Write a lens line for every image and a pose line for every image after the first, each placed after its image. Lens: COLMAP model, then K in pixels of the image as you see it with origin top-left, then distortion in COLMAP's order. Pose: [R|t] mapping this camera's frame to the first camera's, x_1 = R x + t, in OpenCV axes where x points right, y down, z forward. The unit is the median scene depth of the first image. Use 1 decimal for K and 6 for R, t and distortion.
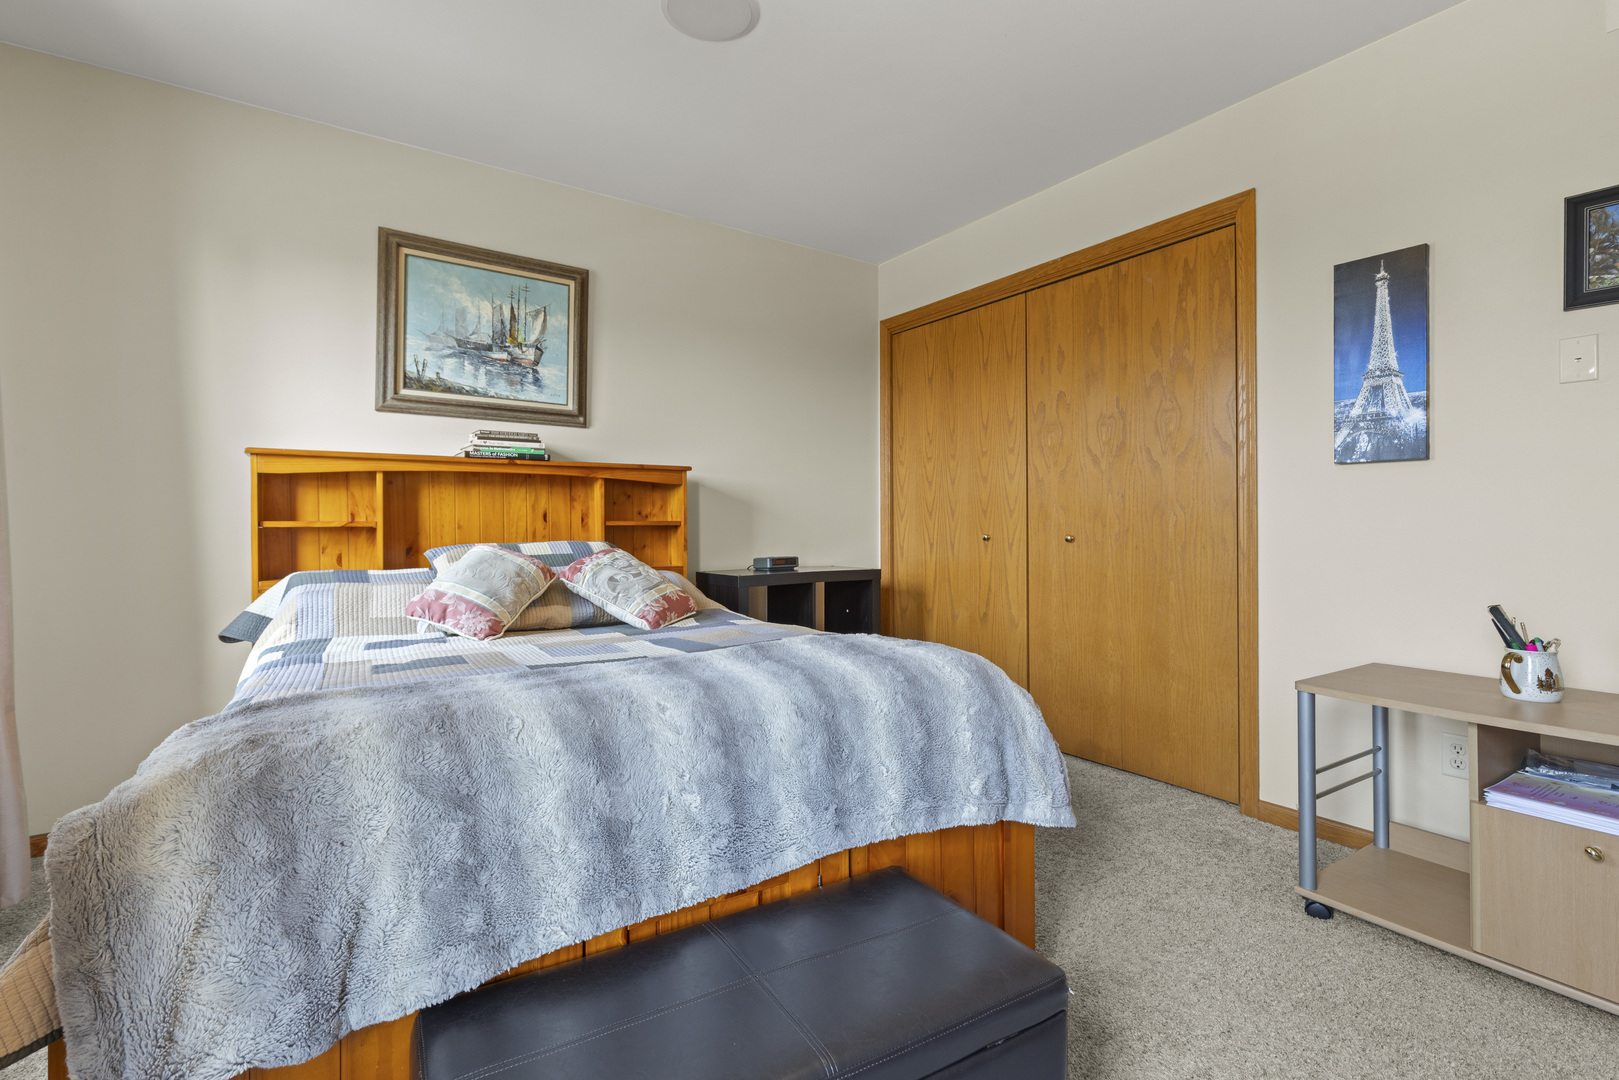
lens RADIAL K [[761.1, 0, 809.5], [0, 761.1, 540.0], [0, 0, 1]] dist [0.015609, -0.000401]
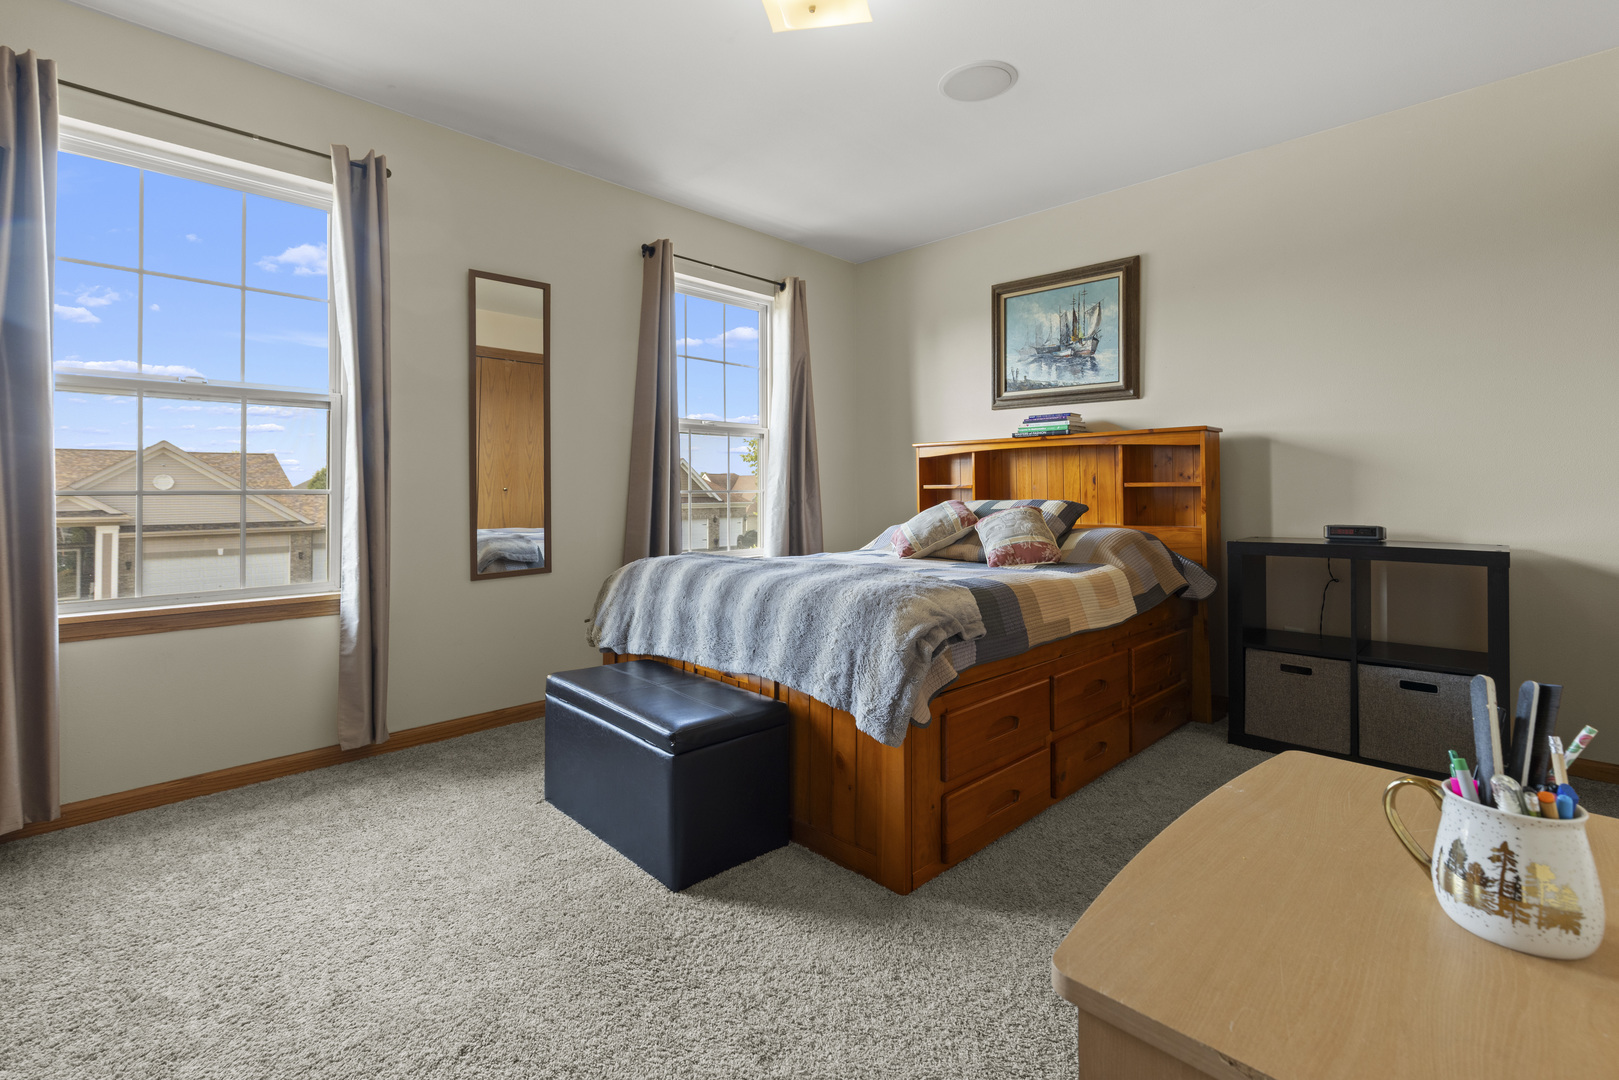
lens RADIAL K [[738.5, 0, 806.1], [0, 738.5, 534.2], [0, 0, 1]] dist [0.001823, 0.000455]
pose [[0.190224, 0.058400, -0.980002, 0.734997], [-0.017012, 0.998275, 0.056186, -0.002594], [0.981593, 0.005984, 0.190889, 0.346995]]
